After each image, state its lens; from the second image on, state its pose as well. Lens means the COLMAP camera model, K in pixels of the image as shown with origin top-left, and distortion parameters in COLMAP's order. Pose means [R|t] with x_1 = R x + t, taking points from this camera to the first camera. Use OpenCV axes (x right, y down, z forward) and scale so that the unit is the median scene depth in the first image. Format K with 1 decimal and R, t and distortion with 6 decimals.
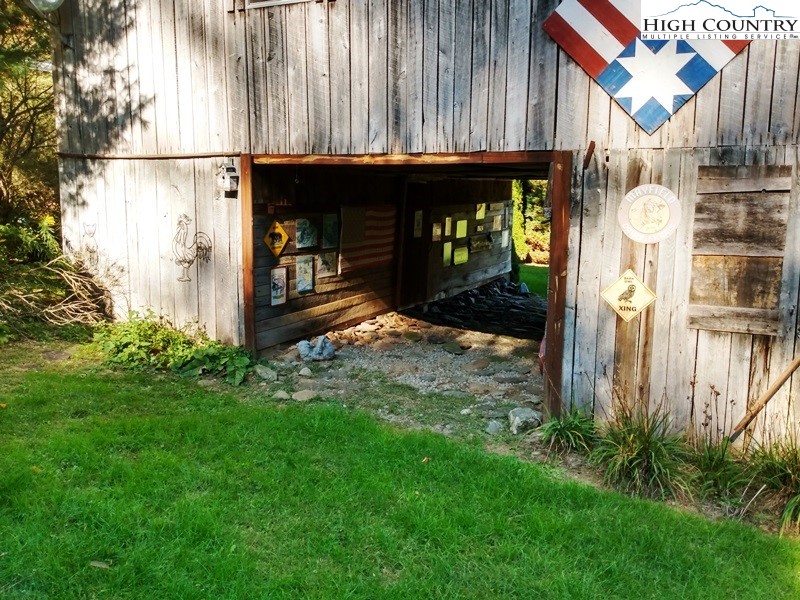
lens RADIAL K [[682.7, 0, 382.7], [0, 682.7, 301.5], [0, 0, 1]] dist [0.058770, -0.119932]
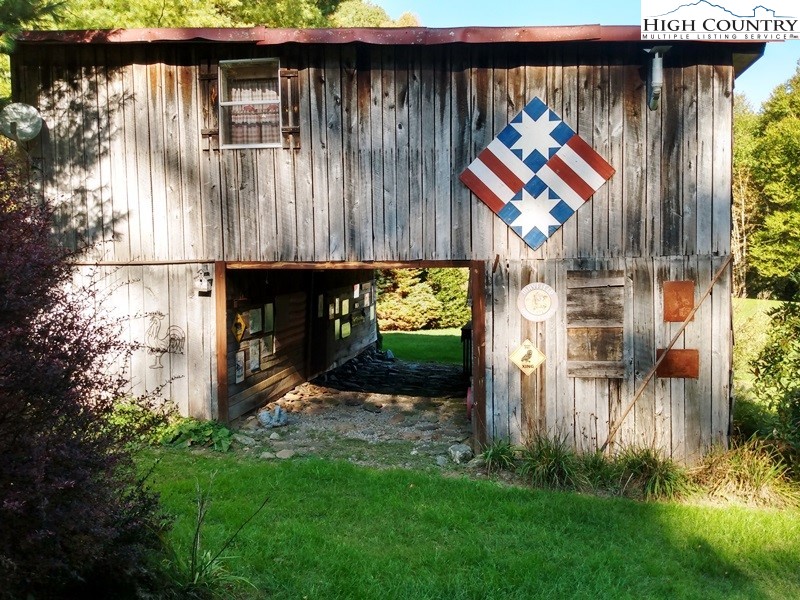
lens RADIAL K [[686.8, 0, 384.4], [0, 686.8, 297.8], [0, 0, 1]] dist [0.087403, -0.126753]
pose [[0.959770, -0.038403, 0.278149, -0.278393], [0.066683, 0.993437, -0.092936, -0.015381], [-0.272754, 0.107745, 0.956031, -0.275033]]
